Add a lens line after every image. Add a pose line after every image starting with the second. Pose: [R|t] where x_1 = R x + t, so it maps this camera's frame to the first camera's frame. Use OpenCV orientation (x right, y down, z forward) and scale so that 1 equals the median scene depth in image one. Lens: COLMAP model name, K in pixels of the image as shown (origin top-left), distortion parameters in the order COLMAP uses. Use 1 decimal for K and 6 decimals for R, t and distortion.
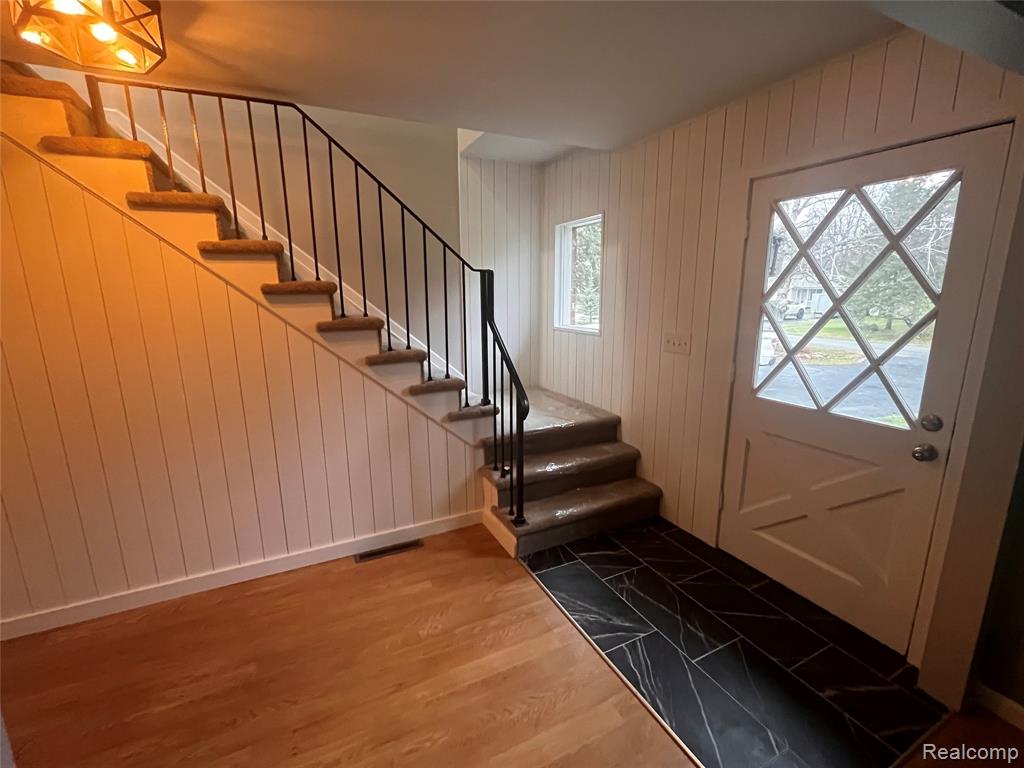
lens RADIAL K [[451.3, 0, 510.6], [0, 451.3, 386.7], [0, 0, 1]] dist [-0.001697, -0.000084]
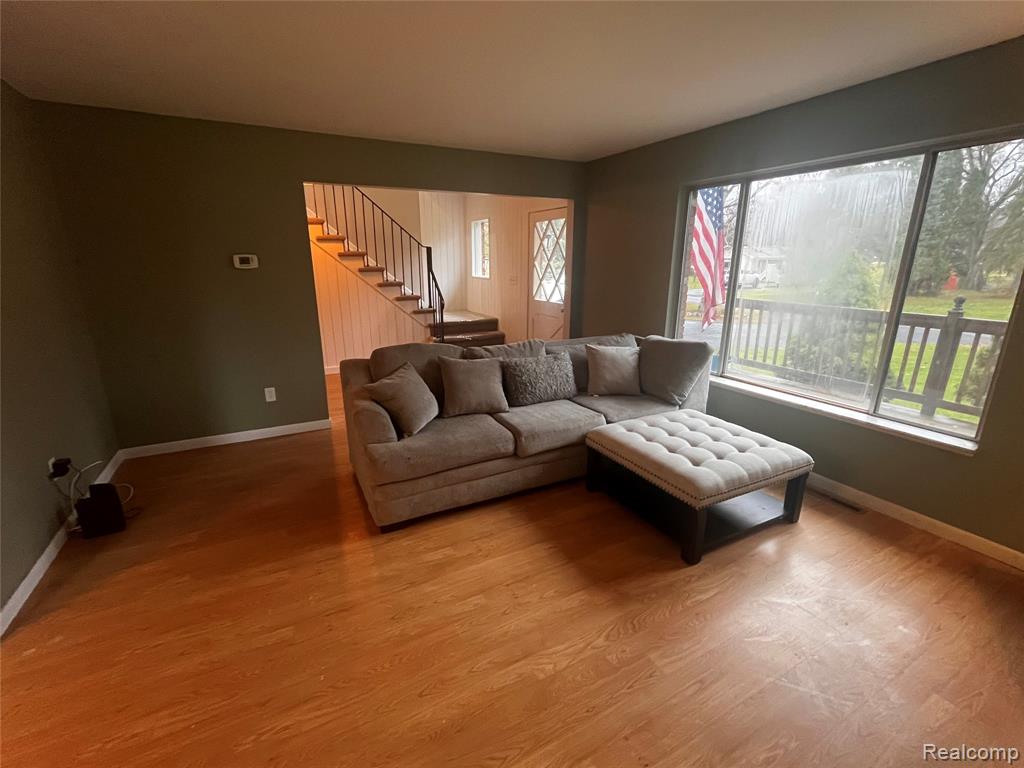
lens RADIAL K [[451.3, 0, 510.6], [0, 451.3, 386.7], [0, 0, 1]] dist [-0.001697, -0.000084]
pose [[0.999469, 0.001709, 0.032528, 0.293429], [-0.003856, 0.997810, 0.066040, 0.302764], [-0.032344, -0.066131, 0.997287, -1.370150]]
